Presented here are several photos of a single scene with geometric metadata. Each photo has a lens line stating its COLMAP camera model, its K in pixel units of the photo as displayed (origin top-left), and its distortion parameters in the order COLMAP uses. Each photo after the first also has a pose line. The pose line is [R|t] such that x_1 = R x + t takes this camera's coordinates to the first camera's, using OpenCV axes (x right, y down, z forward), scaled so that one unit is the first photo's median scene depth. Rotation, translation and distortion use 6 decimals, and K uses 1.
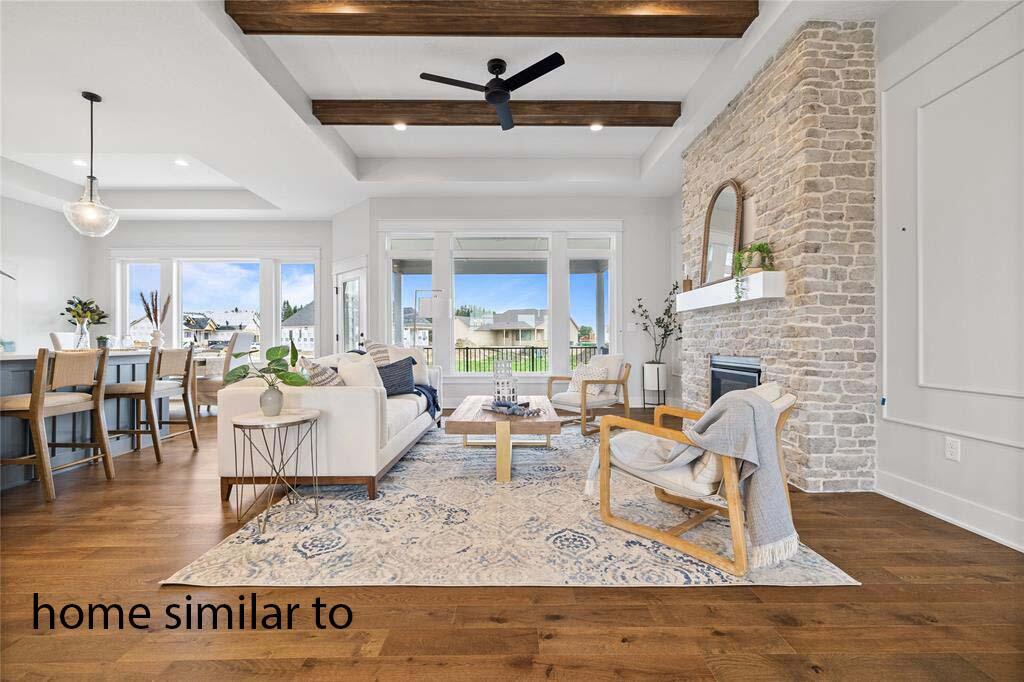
lens RADIAL K [[427.6, 0, 512.6], [0, 427.6, 337.9], [0, 0, 1]] dist [0.003291, -0.000095]
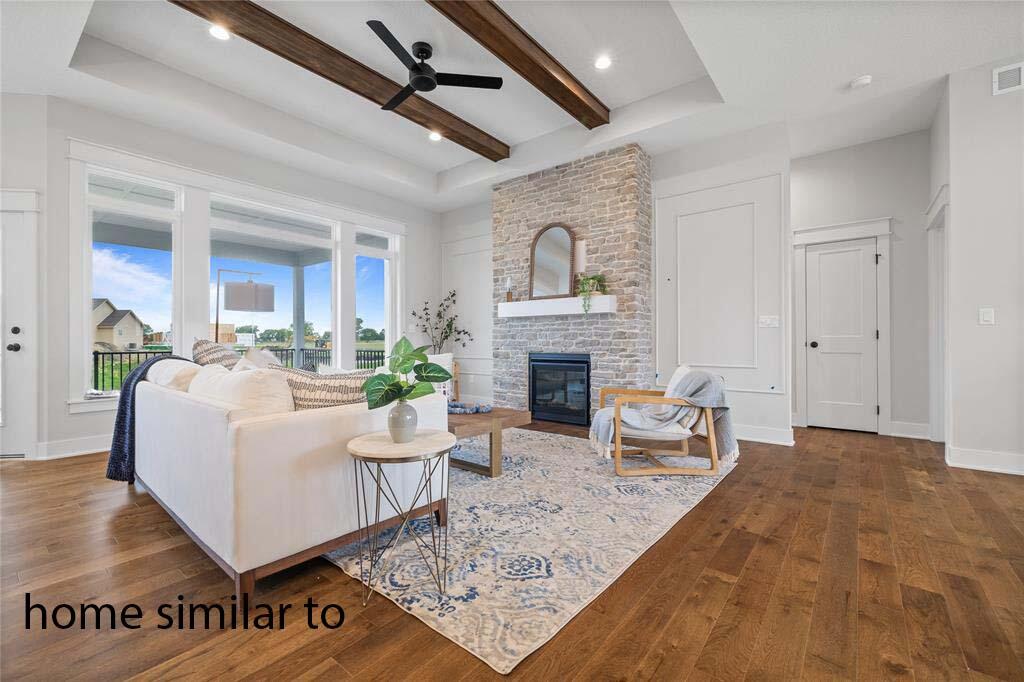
lens RADIAL K [[427.6, 0, 512.6], [0, 427.6, 337.9], [0, 0, 1]] dist [0.003291, -0.000095]
pose [[0.641968, 0.007372, 0.766696, -0.838479], [-0.004104, 0.999972, -0.006179, 0.006789], [-0.766721, 0.000821, 0.641980, 0.322199]]
